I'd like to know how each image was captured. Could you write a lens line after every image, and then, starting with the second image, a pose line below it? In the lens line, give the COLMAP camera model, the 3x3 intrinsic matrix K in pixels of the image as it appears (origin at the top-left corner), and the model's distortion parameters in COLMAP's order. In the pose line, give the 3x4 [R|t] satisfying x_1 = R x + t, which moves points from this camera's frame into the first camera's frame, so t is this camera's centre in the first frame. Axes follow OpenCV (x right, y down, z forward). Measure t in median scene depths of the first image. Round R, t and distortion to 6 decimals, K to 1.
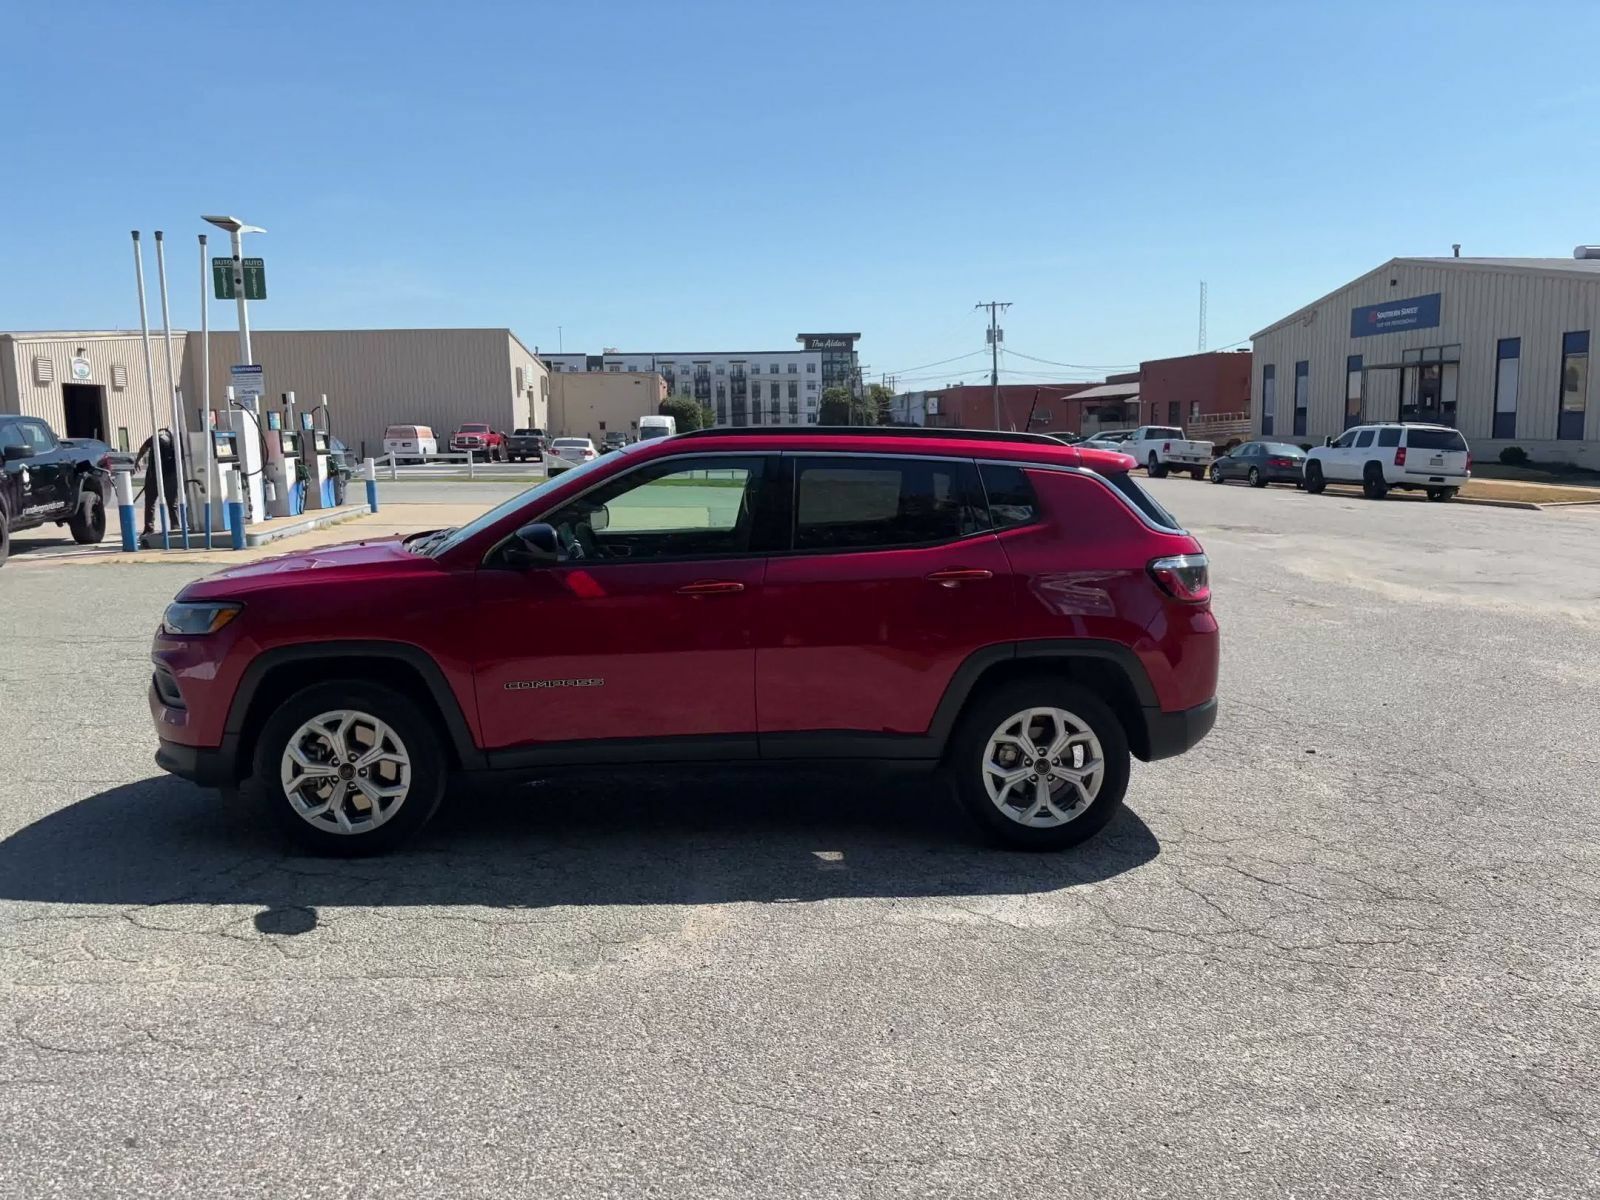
lens RADIAL K [[1209.2, 0, 789.2], [0, 1209.2, 614.7], [0, 0, 1]] dist [0.043663, -0.053178]
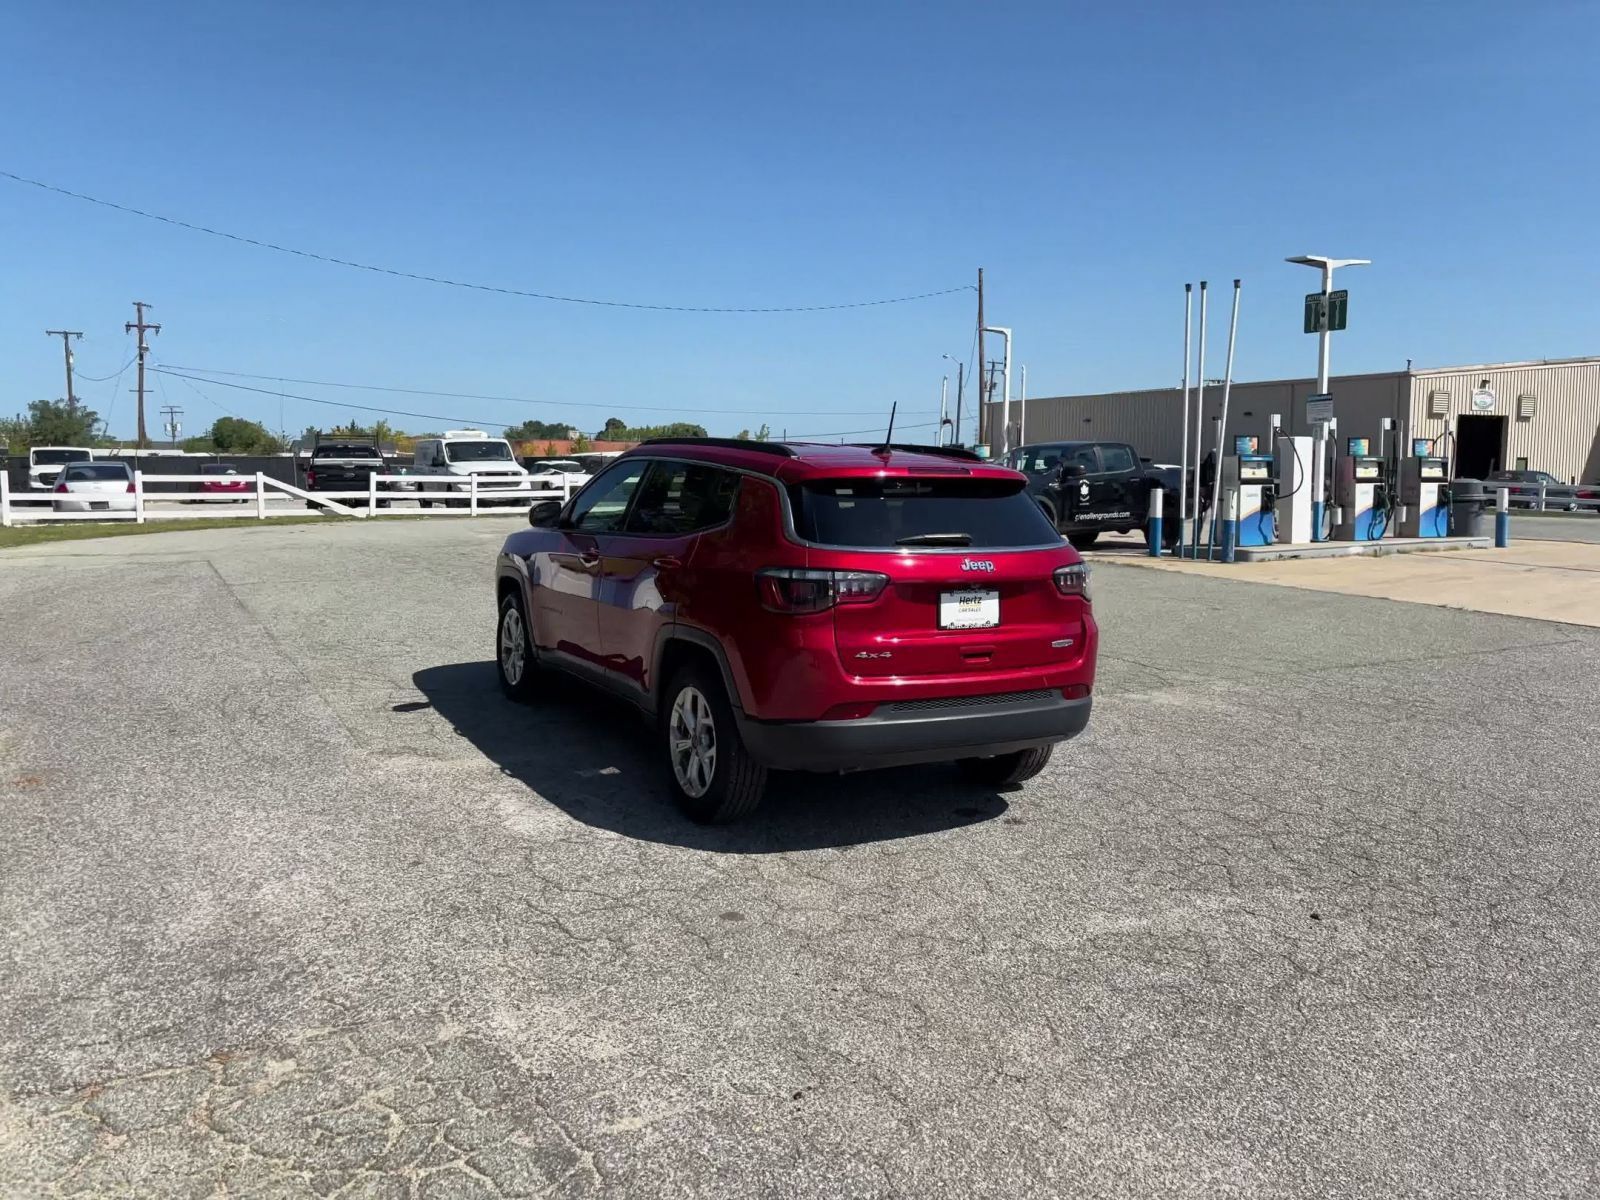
lens RADIAL K [[1209.2, 0, 788.2], [0, 1209.2, 599.3], [0, 0, 1]] dist [0.043663, -0.053178]
pose [[0.437601, 0.113856, -0.891932, 0.313542], [-0.147747, 0.987573, 0.053577, -0.019843], [0.886948, 0.108335, 0.448985, 0.148778]]
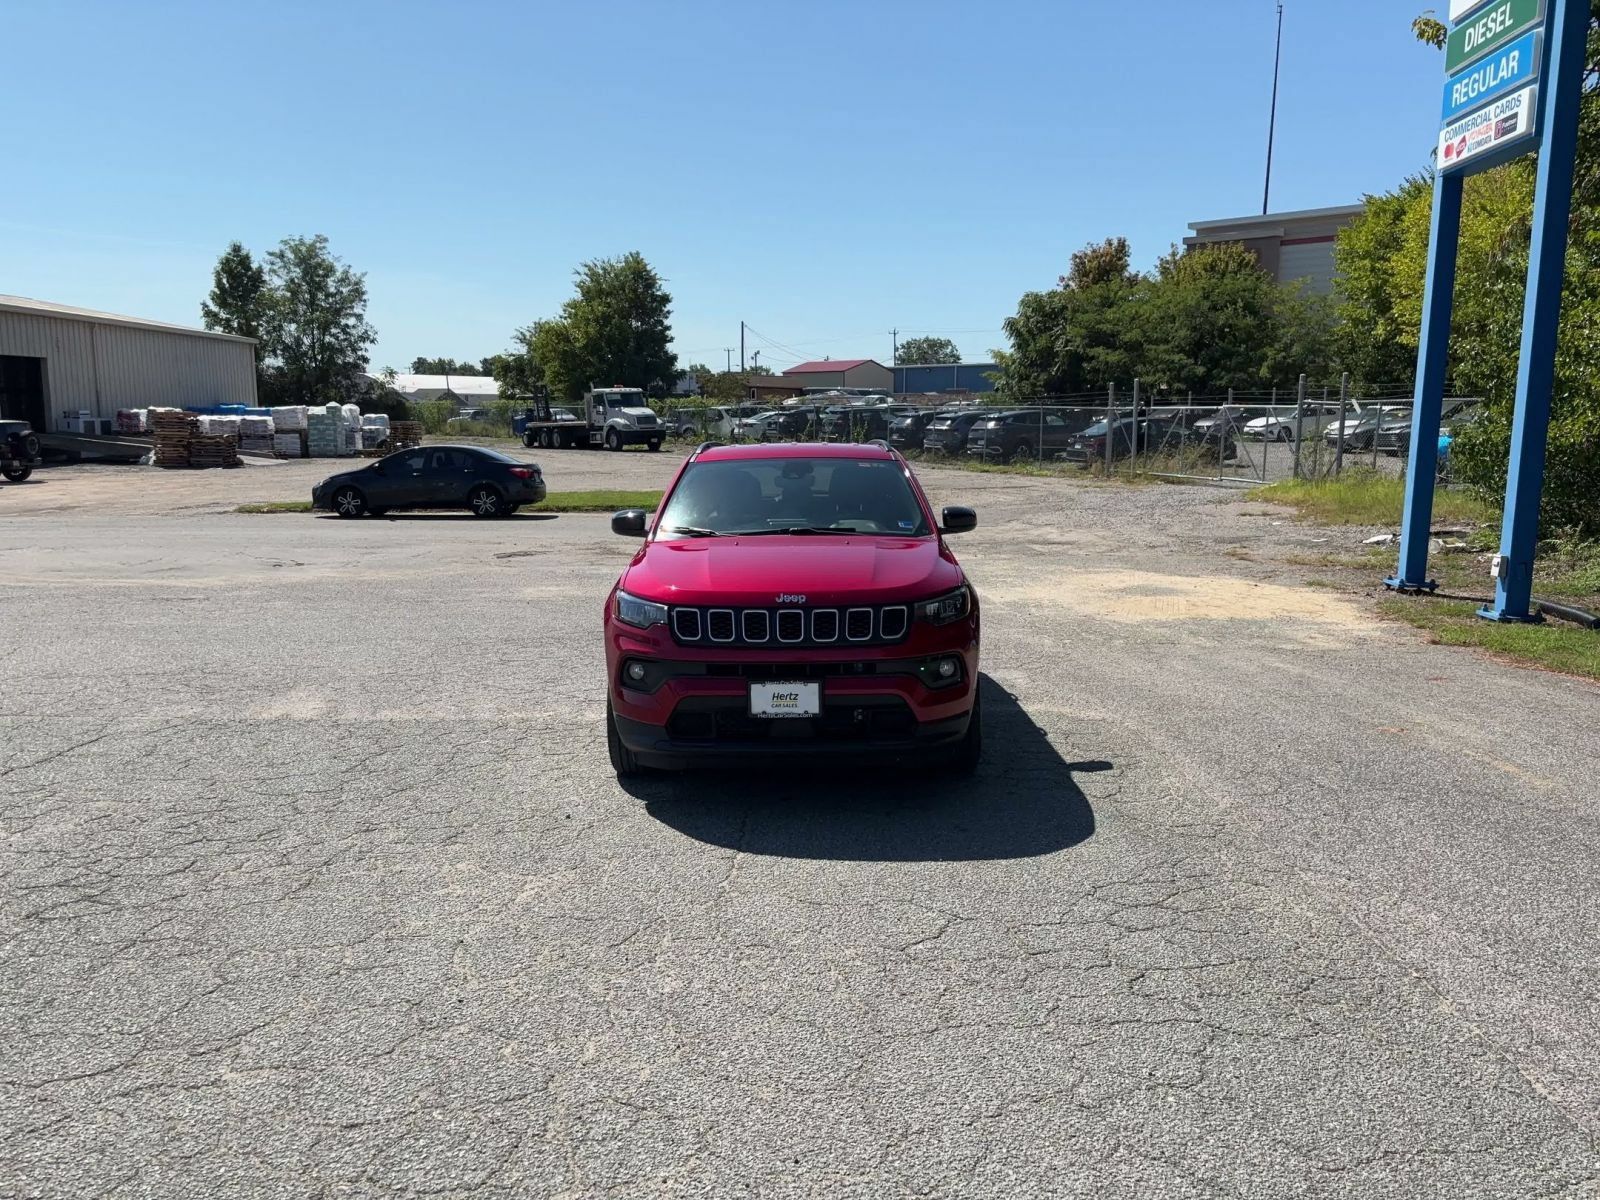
lens RADIAL K [[1209.2, 0, 802.3], [0, 1209.2, 606.7], [0, 0, 1]] dist [0.043663, -0.053178]
pose [[0.058999, -0.140165, 0.988369, -0.417194], [0.145910, 0.980671, 0.130364, -0.042740], [-0.987537, 0.136522, 0.078310, 0.264611]]
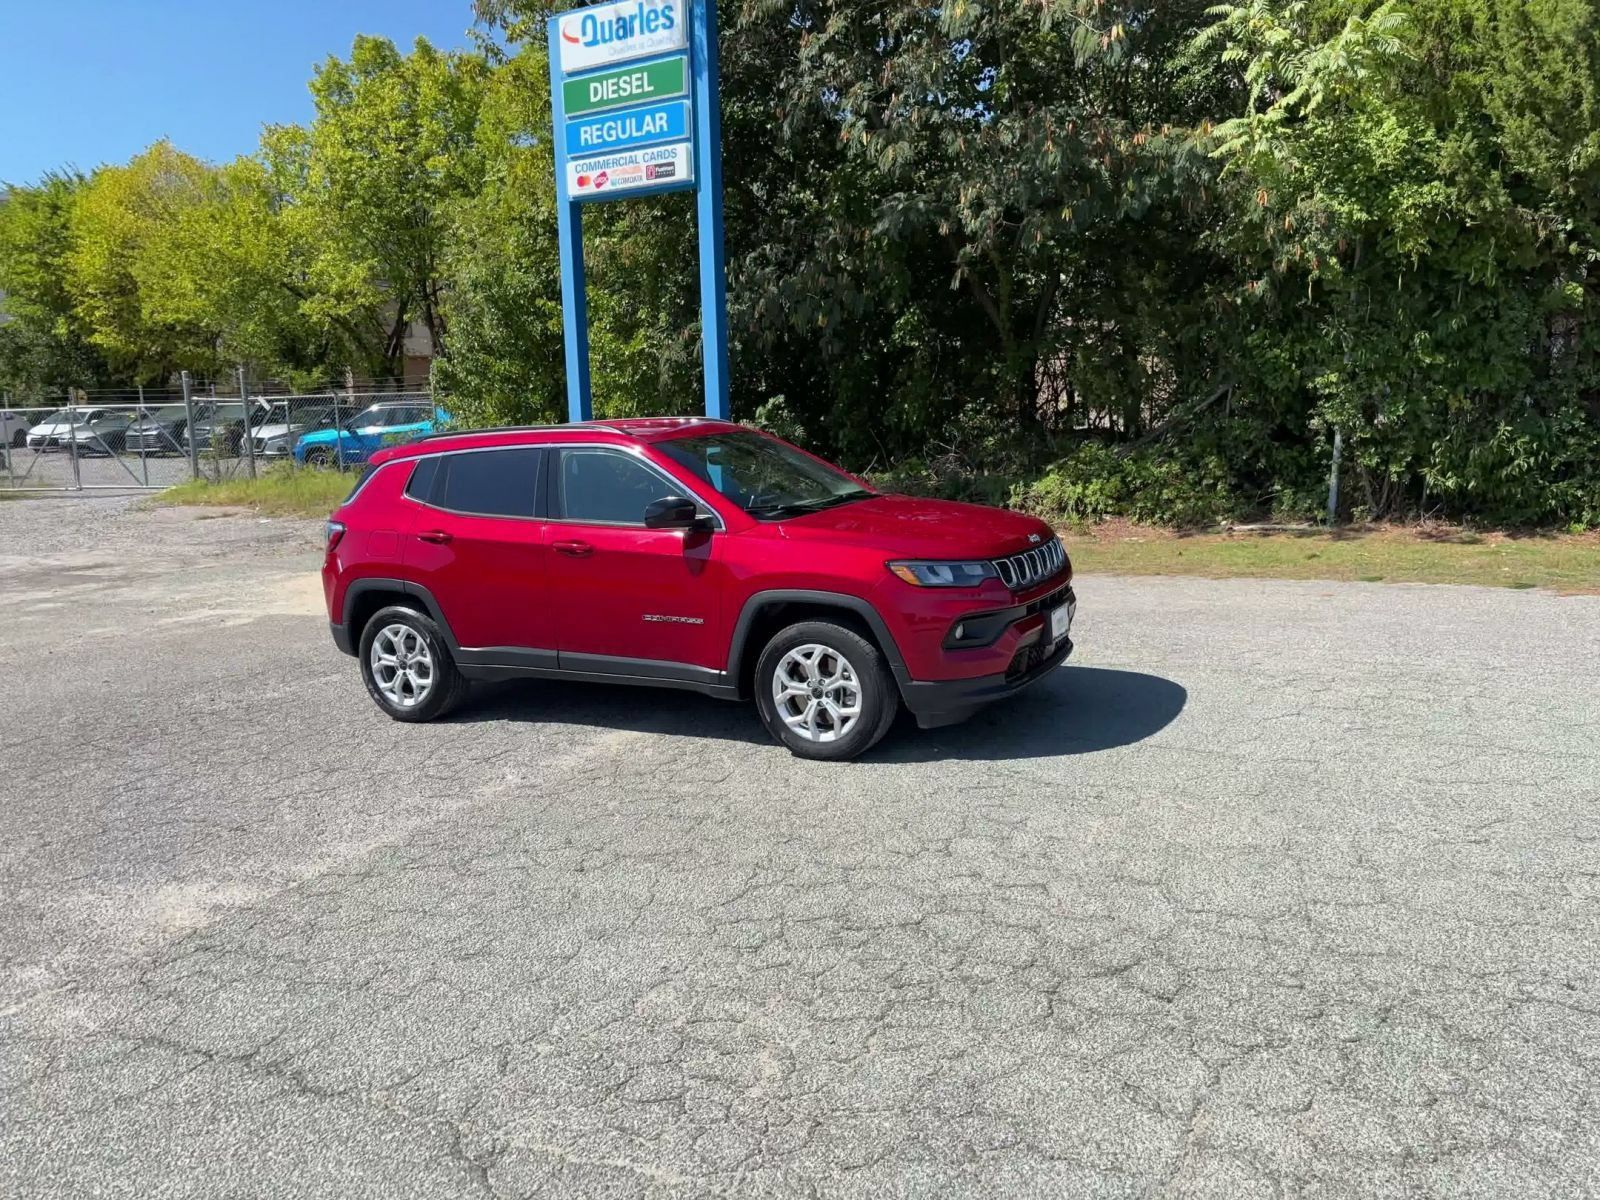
lens RADIAL K [[1209.2, 0, 790.0], [0, 1209.2, 602.8], [0, 0, 1]] dist [0.043663, -0.053178]
pose [[-0.856818, -0.043550, 0.513777, -0.249461], [0.120002, 0.952223, 0.280840, -0.091171], [-0.501461, 0.302283, -0.810656, 0.592349]]
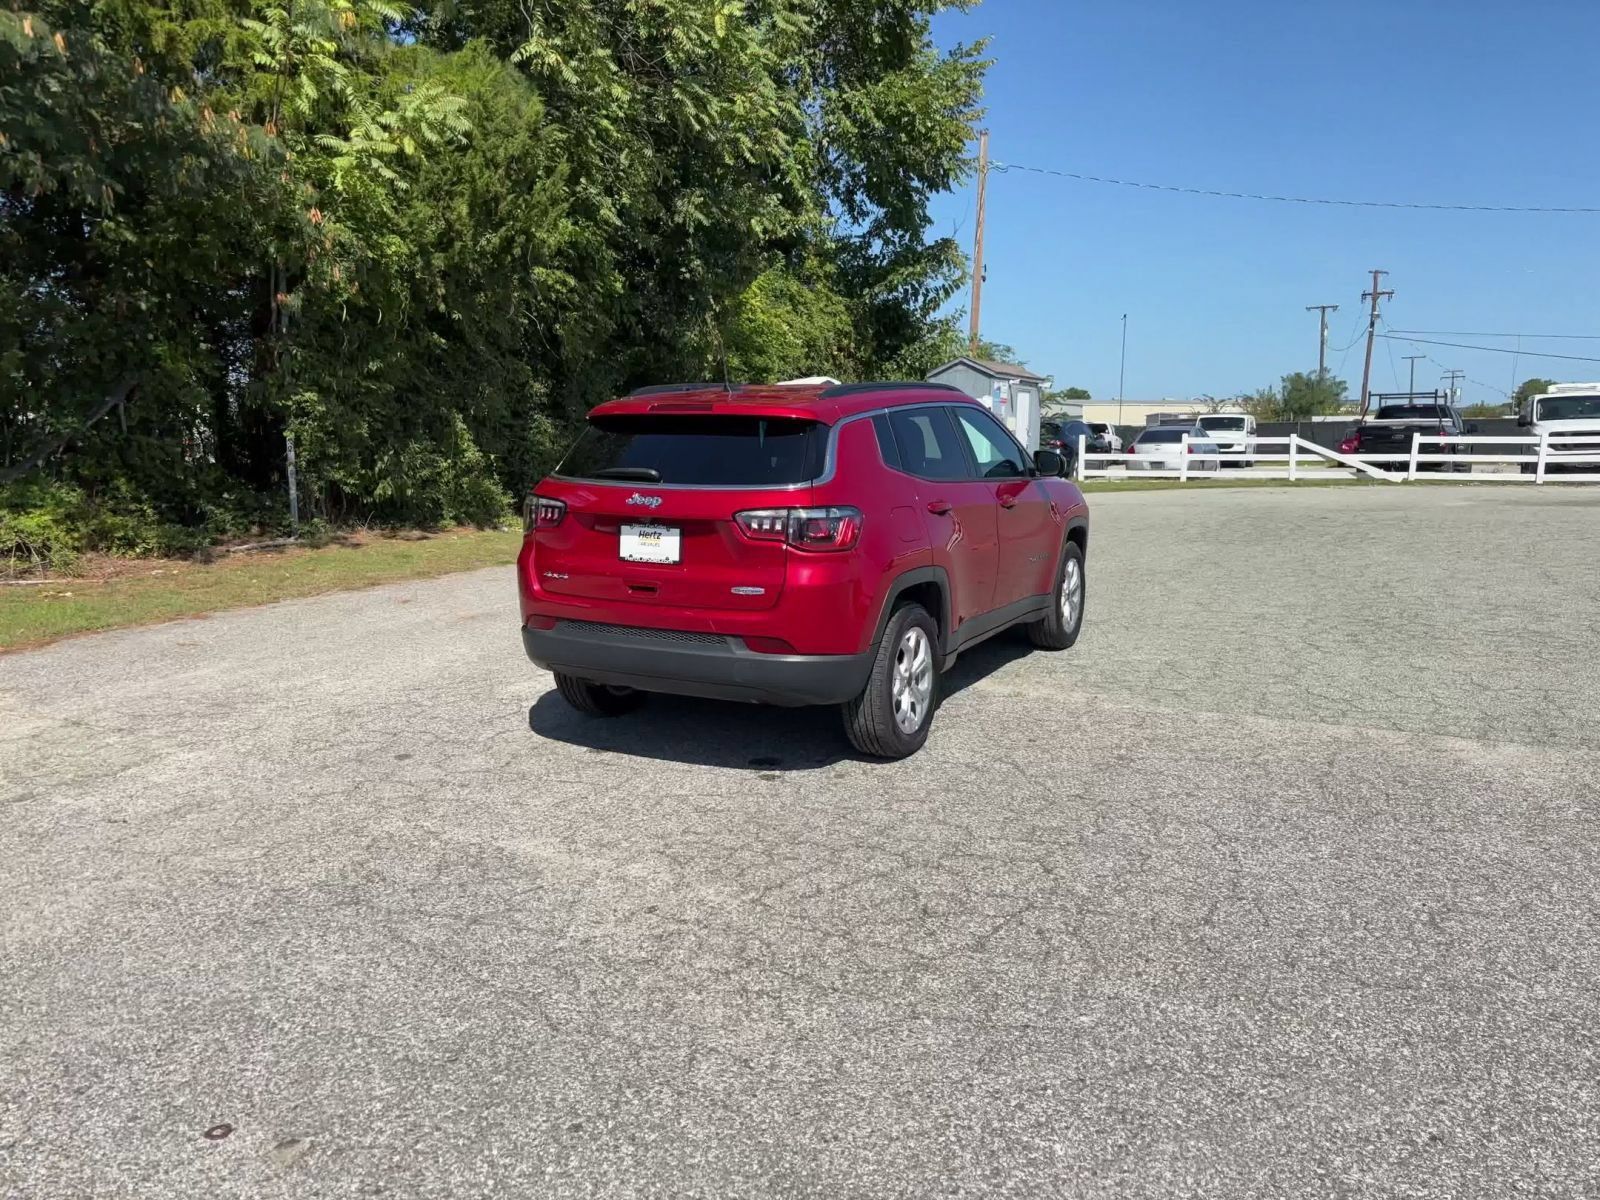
lens RADIAL K [[1209.2, 0, 788.7], [0, 1209.2, 595.5], [0, 0, 1]] dist [0.043663, -0.053178]
pose [[-0.510383, 0.129742, -0.850104, 0.310214], [-0.119201, 0.968336, 0.219353, -0.061087], [0.851646, 0.213287, -0.478757, 0.461294]]
